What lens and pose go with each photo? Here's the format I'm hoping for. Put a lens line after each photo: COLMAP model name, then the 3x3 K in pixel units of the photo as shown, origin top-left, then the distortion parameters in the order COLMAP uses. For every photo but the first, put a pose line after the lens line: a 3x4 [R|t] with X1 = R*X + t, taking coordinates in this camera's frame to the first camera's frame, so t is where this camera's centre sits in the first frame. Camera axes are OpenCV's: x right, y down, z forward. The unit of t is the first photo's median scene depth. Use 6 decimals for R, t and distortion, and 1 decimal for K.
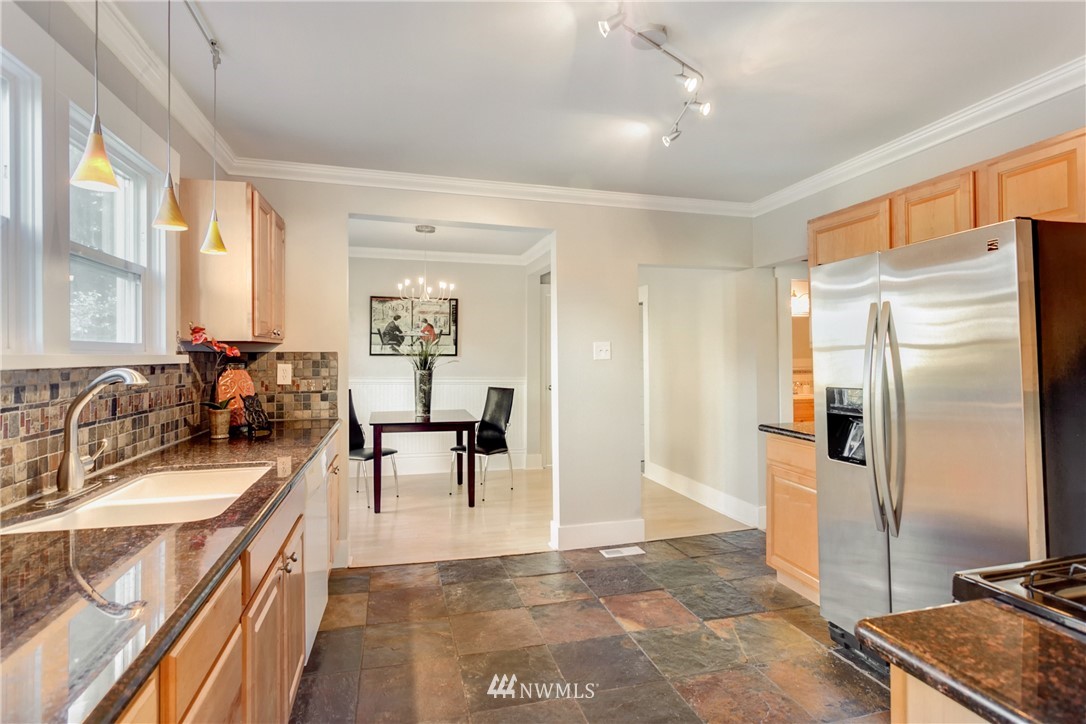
lens RADIAL K [[549.4, 0, 542.5], [0, 549.4, 352.0], [0, 0, 1]] dist [-0.001956, 0.000139]
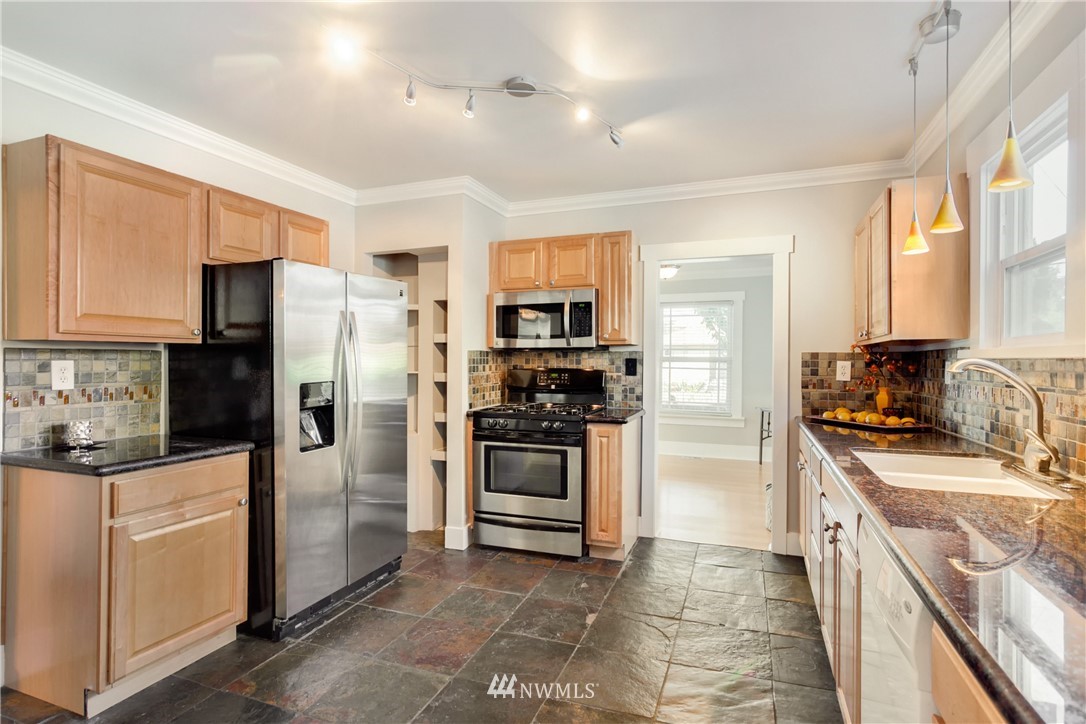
lens RADIAL K [[549.4, 0, 543.7], [0, 549.4, 361.9], [0, 0, 1]] dist [-0.001956, 0.000139]
pose [[-0.807082, -0.001731, 0.590437, -0.621445], [-0.000787, 0.999998, 0.001857, 0.031058], [-0.590439, 0.001034, -0.807082, 2.159869]]
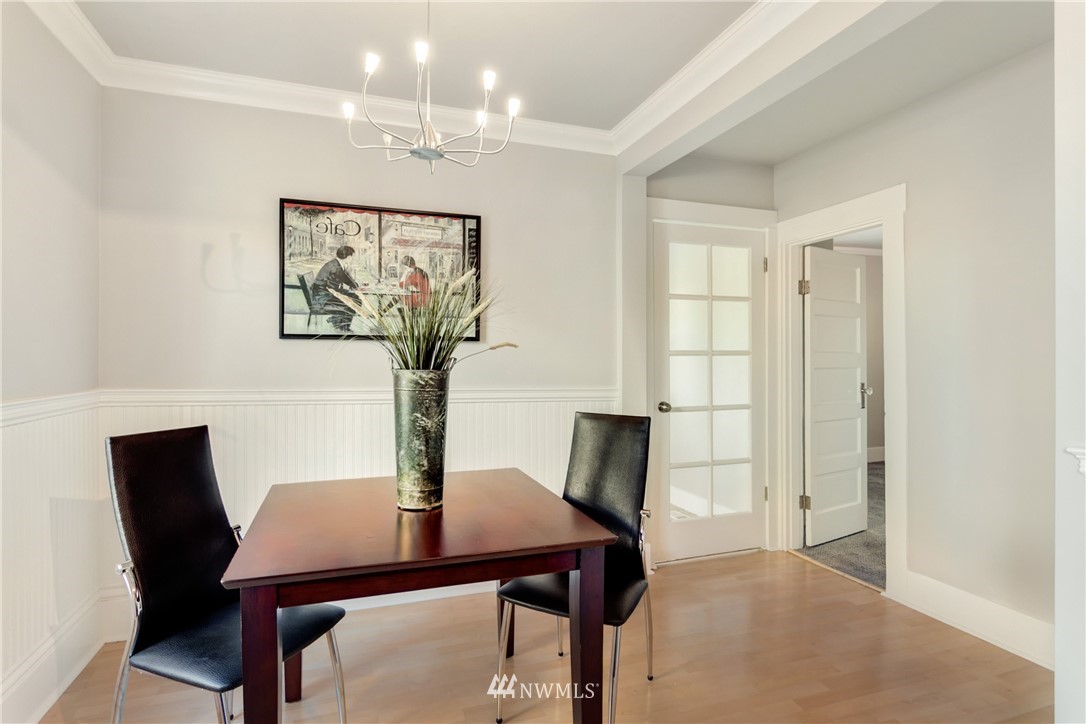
lens RADIAL K [[549.4, 0, 545.4], [0, 549.4, 361.4], [0, 0, 1]] dist [-0.001956, 0.000139]
pose [[0.997072, -0.002477, 0.076434, -0.140017], [0.001678, 0.999943, 0.010507, 0.020449], [-0.076456, -0.010348, 0.997019, 0.554181]]
